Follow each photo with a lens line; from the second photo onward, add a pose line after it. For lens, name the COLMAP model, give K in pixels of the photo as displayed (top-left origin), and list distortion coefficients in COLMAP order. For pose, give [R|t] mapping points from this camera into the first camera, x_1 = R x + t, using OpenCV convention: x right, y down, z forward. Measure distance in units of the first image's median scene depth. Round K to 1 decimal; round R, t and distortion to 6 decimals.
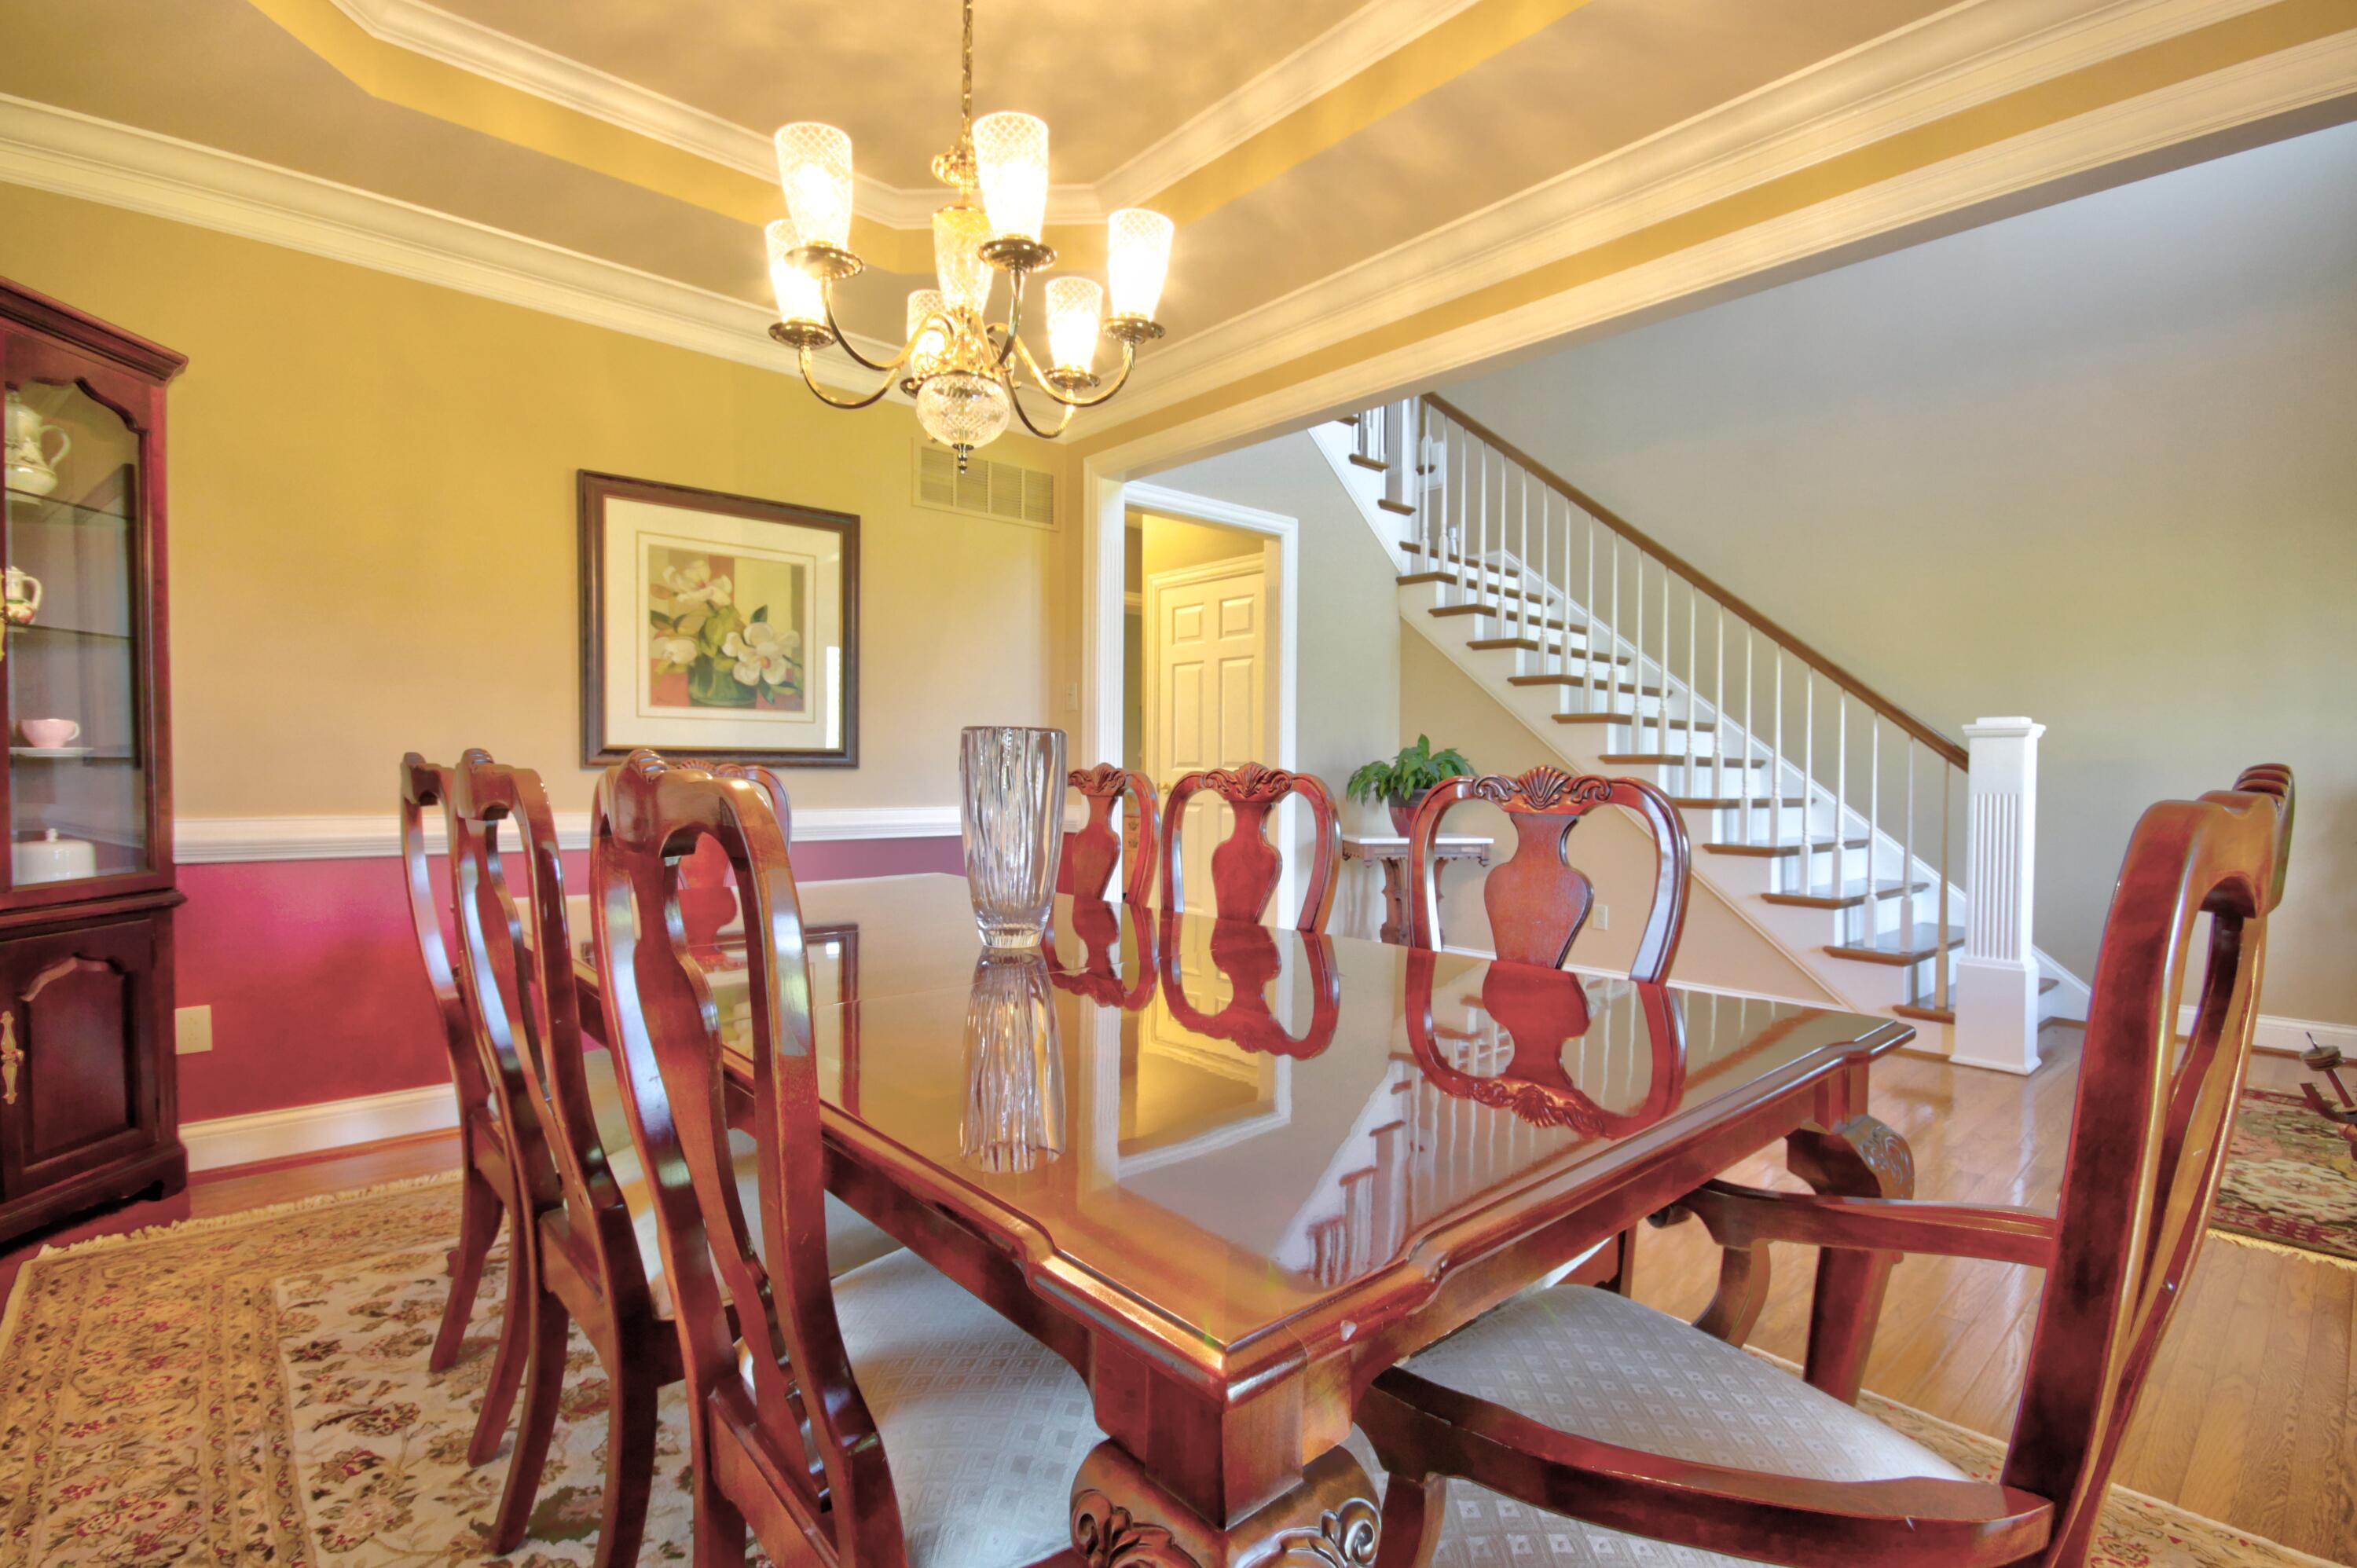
lens RADIAL K [[1083.5, 0, 1181.7], [0, 1083.5, 788.1], [0, 0, 1]] dist [-0.001722, -0.001824]
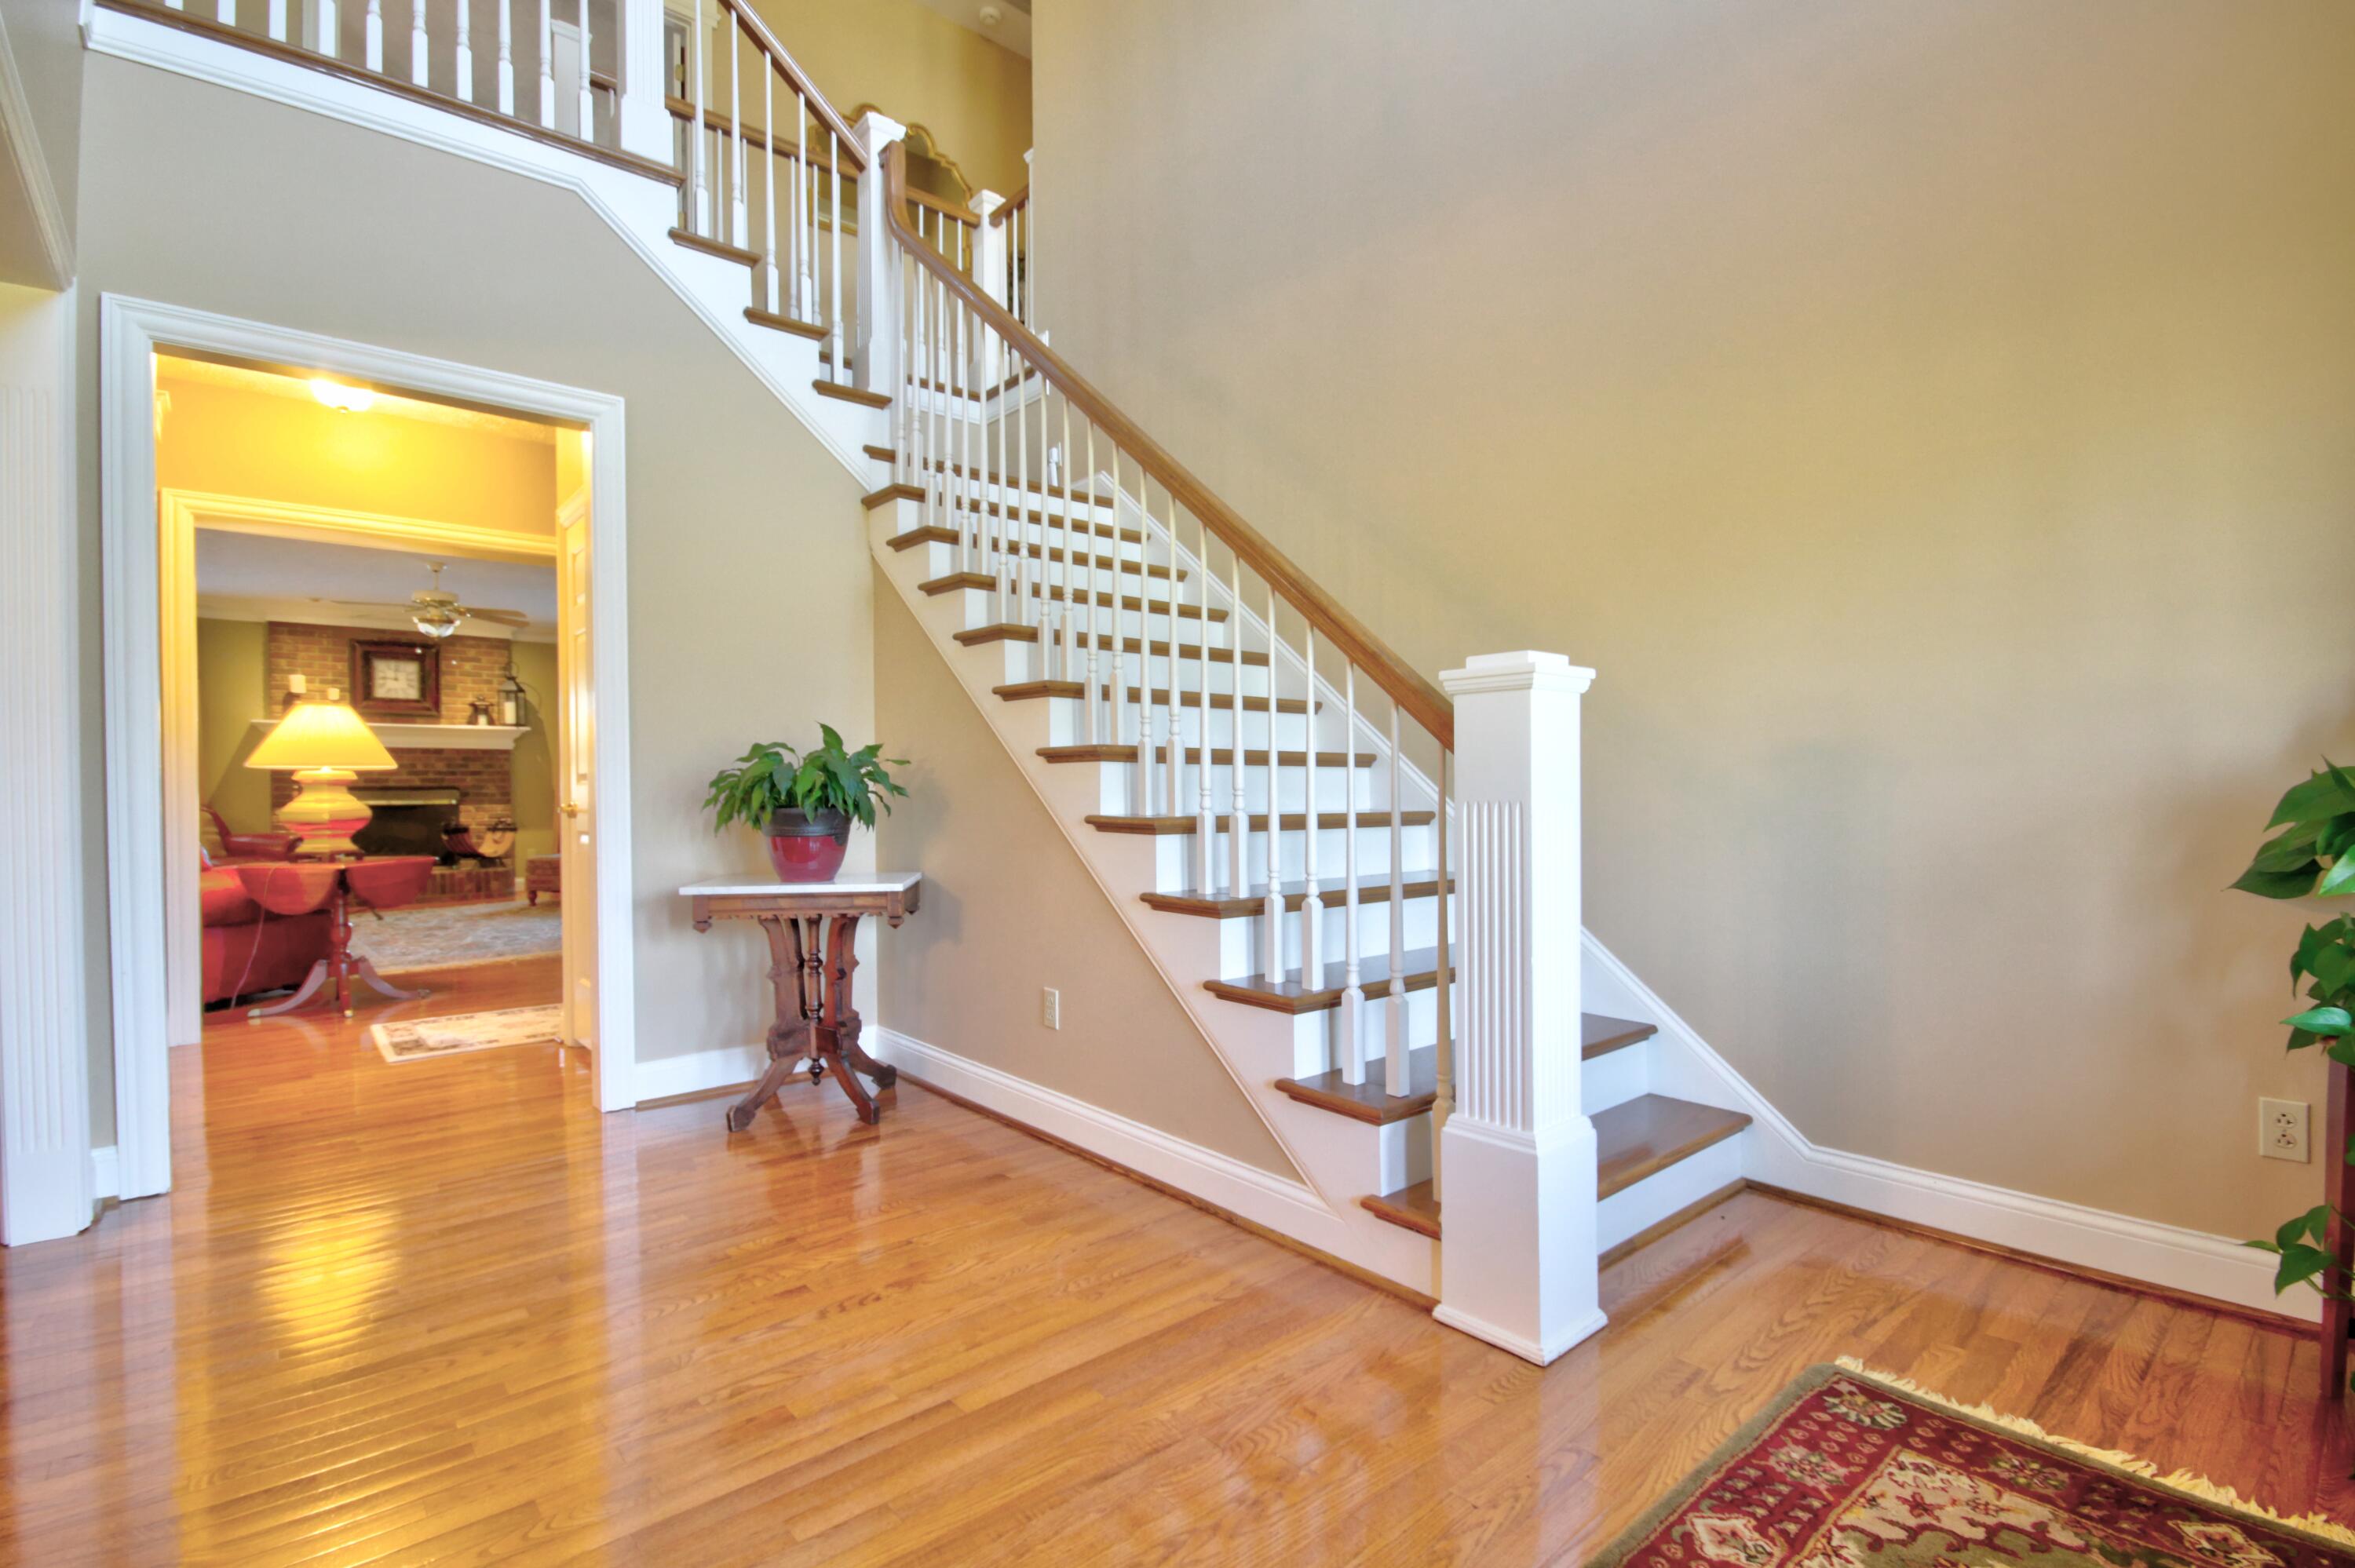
lens RADIAL K [[1082.5, 0, 1188.6], [0, 1082.5, 799.0], [0, 0, 1]] dist [-0.001722, -0.001824]
pose [[0.999746, -0.018223, -0.013228, 0.433260], [0.018145, 0.999817, -0.005992, 0.002962], [0.013335, 0.005751, 0.999895, 0.340349]]
